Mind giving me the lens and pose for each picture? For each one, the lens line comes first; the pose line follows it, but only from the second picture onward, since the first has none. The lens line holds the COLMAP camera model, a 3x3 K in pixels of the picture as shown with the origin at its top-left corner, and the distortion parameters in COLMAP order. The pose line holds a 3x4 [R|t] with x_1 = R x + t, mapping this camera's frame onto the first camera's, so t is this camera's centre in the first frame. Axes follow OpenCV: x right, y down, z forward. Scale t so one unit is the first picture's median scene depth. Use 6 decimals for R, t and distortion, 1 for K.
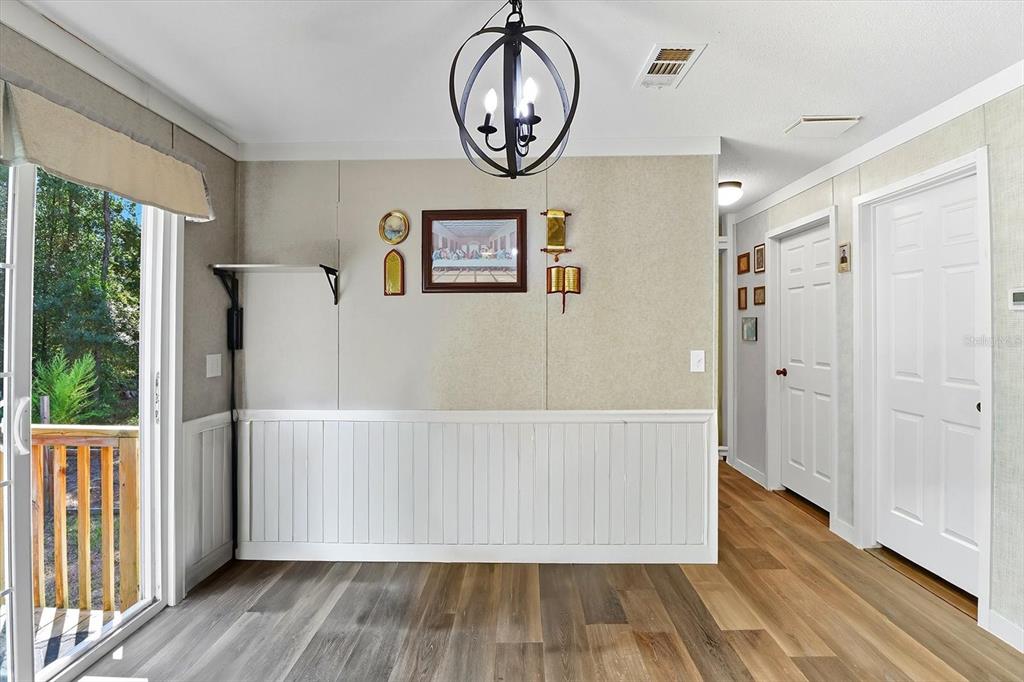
lens RADIAL K [[493.8, 0, 514.4], [0, 493.8, 324.1], [0, 0, 1]] dist [-0.000901, -0.000632]
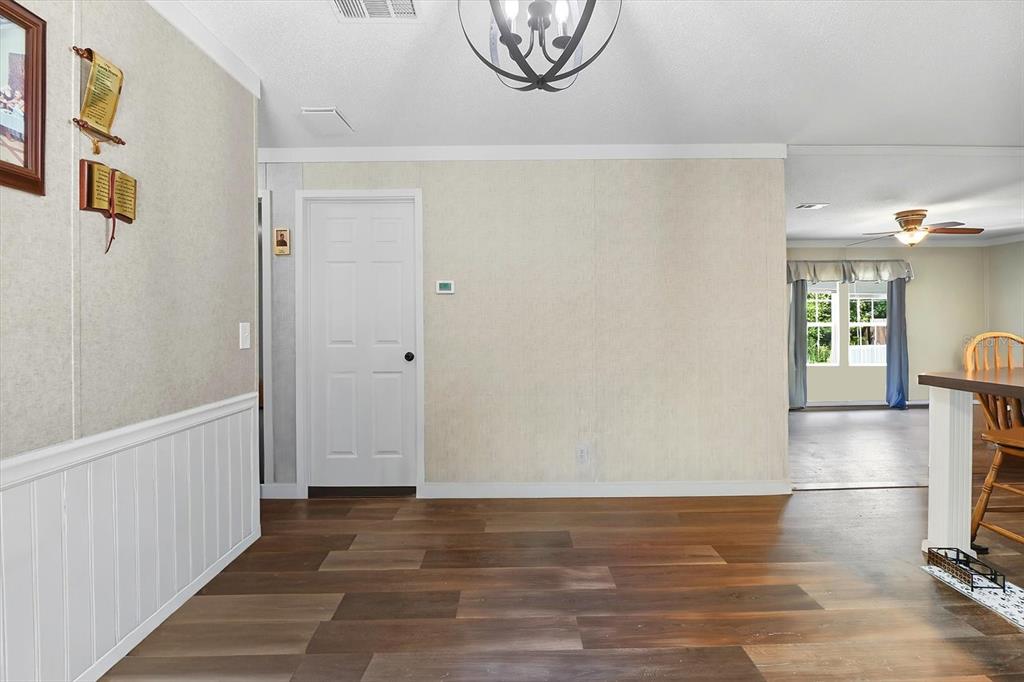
lens RADIAL K [[493.8, 0, 514.4], [0, 493.8, 324.1], [0, 0, 1]] dist [-0.000901, -0.000632]
pose [[-0.028203, 0.009992, 0.999552, -0.459699], [0.010431, 0.999899, -0.009701, 0.067611], [-0.999548, 0.010153, -0.028304, 0.565318]]
